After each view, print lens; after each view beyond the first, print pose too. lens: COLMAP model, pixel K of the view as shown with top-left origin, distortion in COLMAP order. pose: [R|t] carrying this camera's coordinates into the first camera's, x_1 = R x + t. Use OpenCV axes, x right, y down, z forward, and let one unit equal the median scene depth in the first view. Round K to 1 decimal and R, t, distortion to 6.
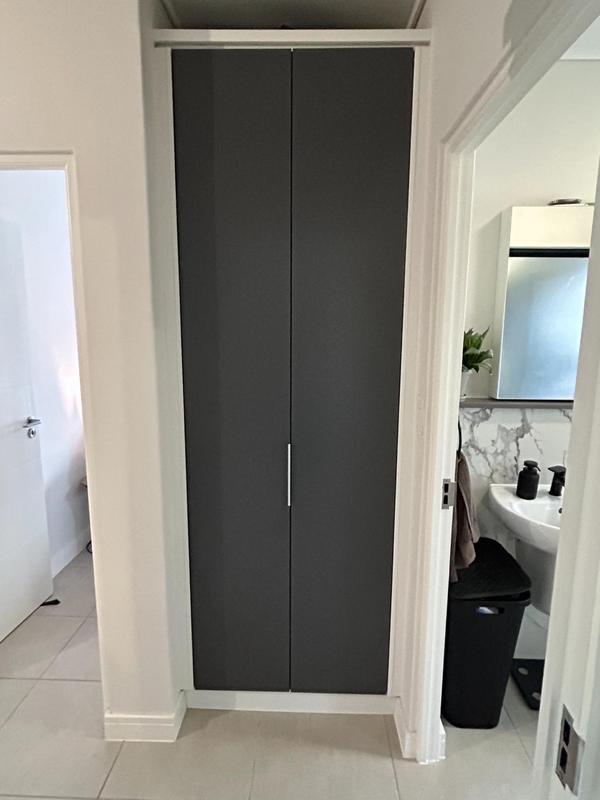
lens RADIAL K [[460.9, 0, 299.2], [0, 460.9, 402.9], [0, 0, 1]] dist [-0.002538, -0.000766]
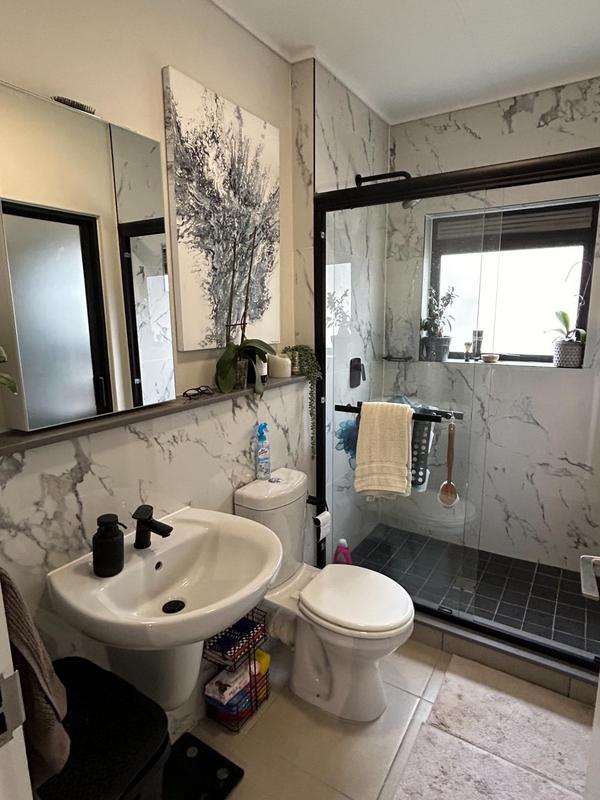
lens RADIAL K [[460.9, 0, 300.0], [0, 460.9, 398.8], [0, 0, 1]] dist [-0.002538, -0.000766]
pose [[0.499314, -0.174384, 0.848690, 0.117844], [0.159487, 0.981297, 0.107799, -0.056389], [-0.851616, 0.081529, 0.517787, 0.409047]]
